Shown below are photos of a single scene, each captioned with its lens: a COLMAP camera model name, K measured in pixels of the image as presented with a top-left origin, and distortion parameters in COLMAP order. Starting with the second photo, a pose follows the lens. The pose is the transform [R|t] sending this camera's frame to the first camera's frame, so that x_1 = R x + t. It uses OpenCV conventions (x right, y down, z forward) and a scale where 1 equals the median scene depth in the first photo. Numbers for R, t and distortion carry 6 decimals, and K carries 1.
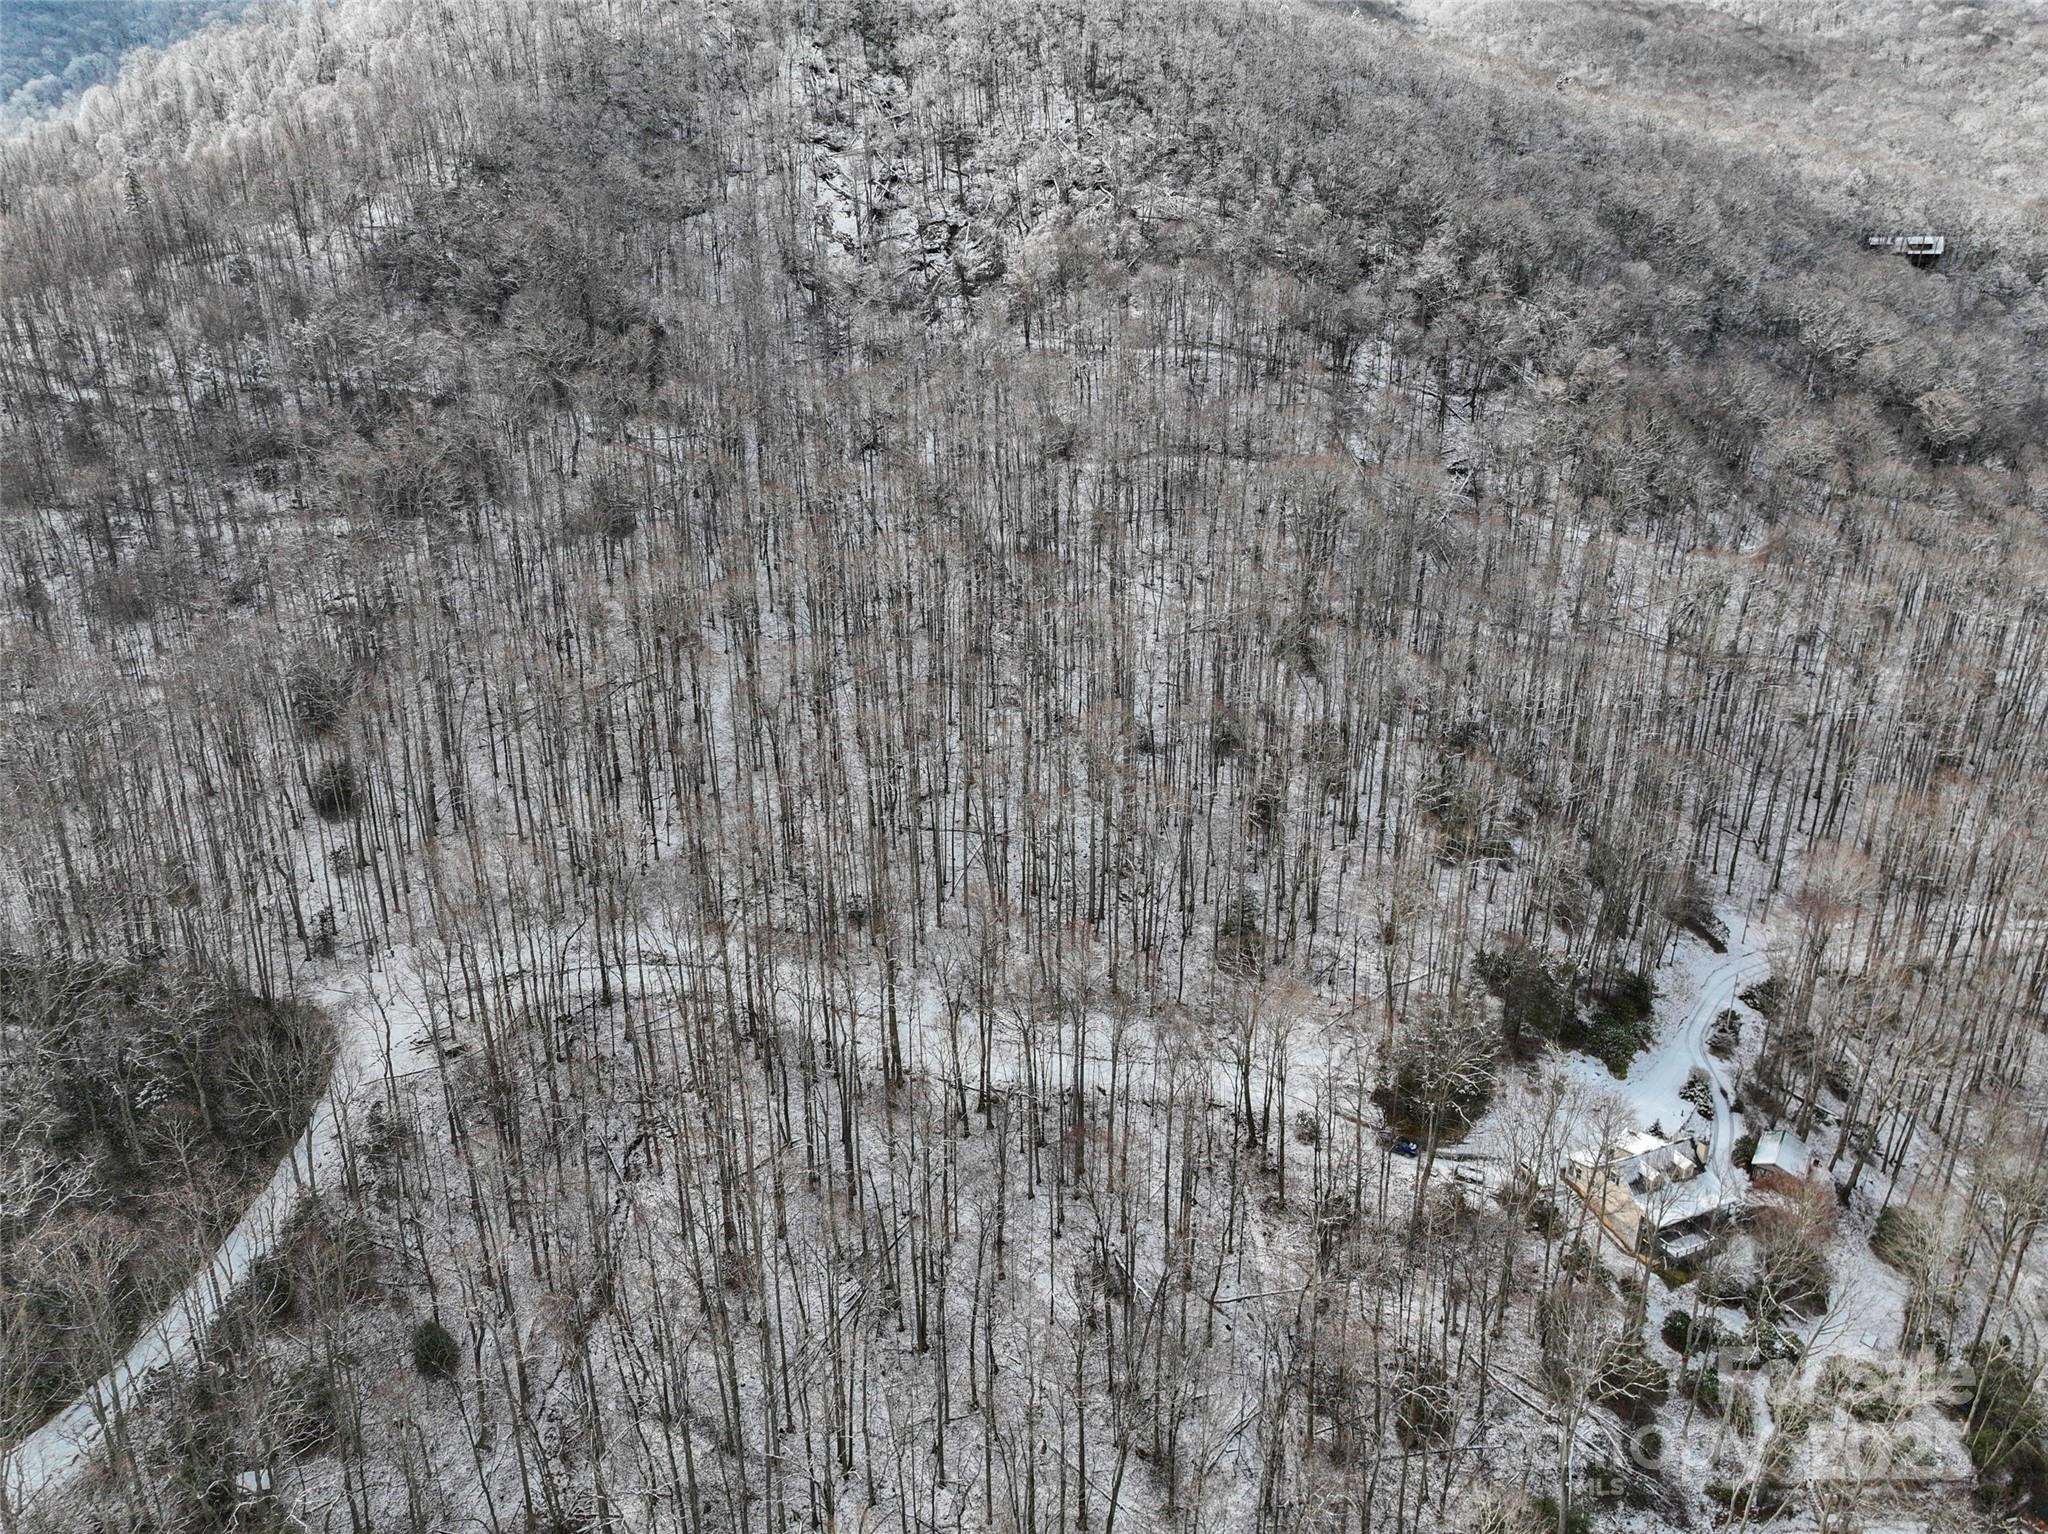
lens RADIAL K [[1440.2, 0, 1024.0], [0, 1440.2, 767.0], [0, 0, 1]] dist [-0.007641, 0.033612]
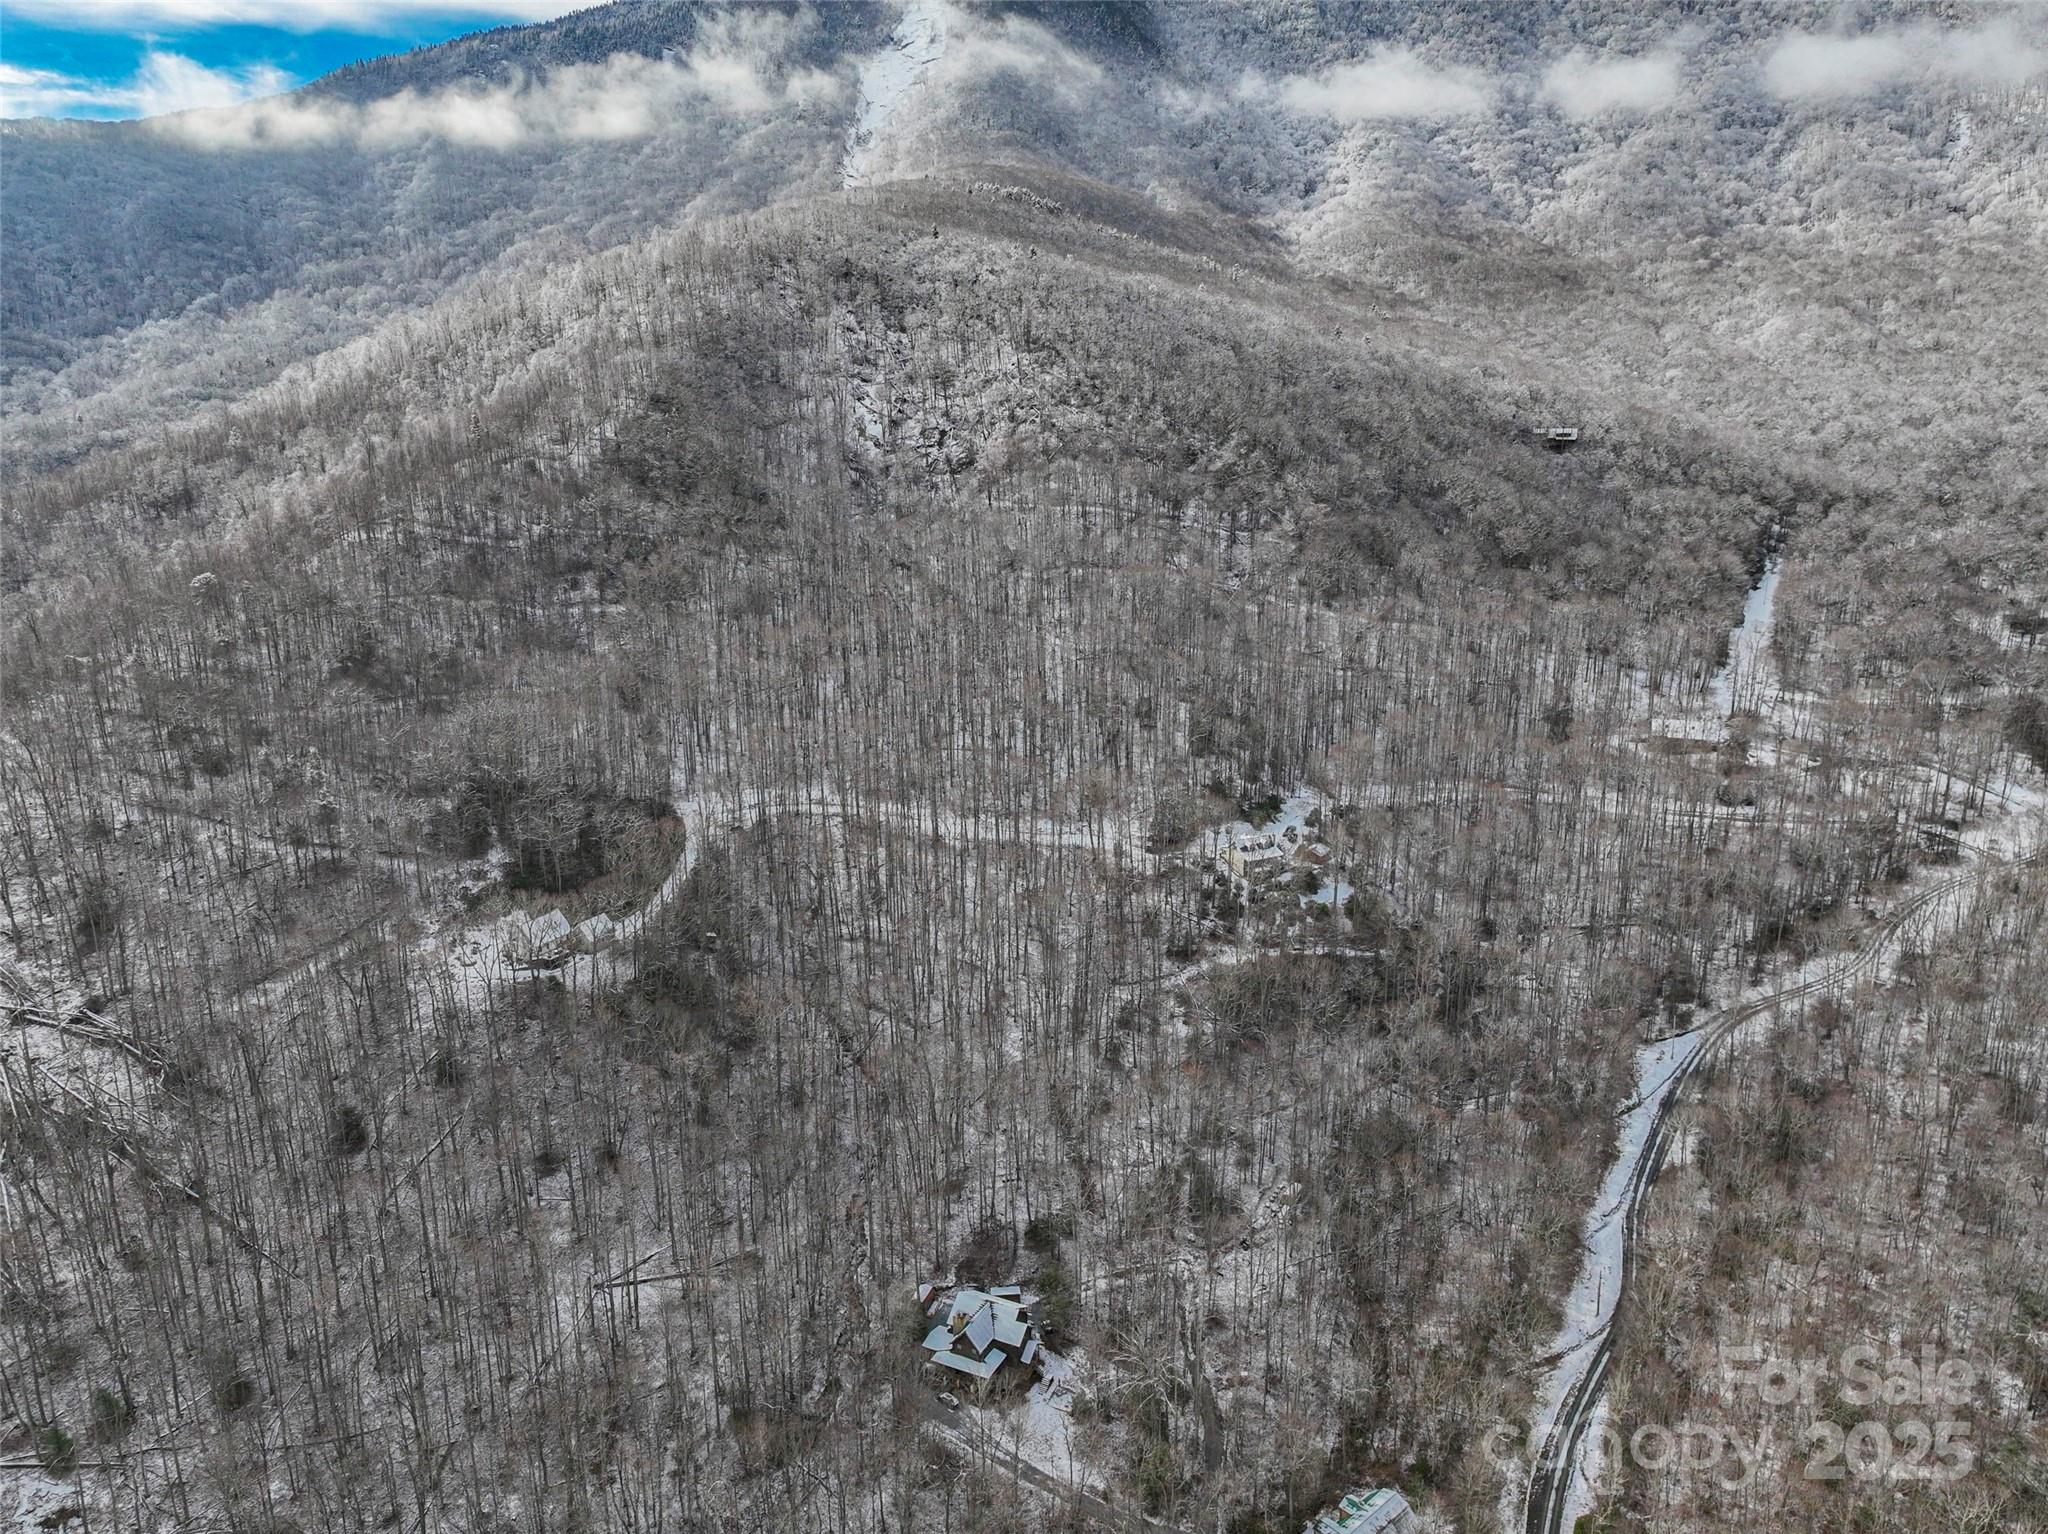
lens RADIAL K [[1440.2, 0, 1024.0], [0, 1440.2, 767.0], [0, 0, 1]] dist [-0.007641, 0.033612]
pose [[0.999602, -0.013845, 0.024593, -0.003167], [0.015986, 0.995893, -0.089110, 0.150776], [-0.023258, 0.089468, 0.995718, -0.601706]]
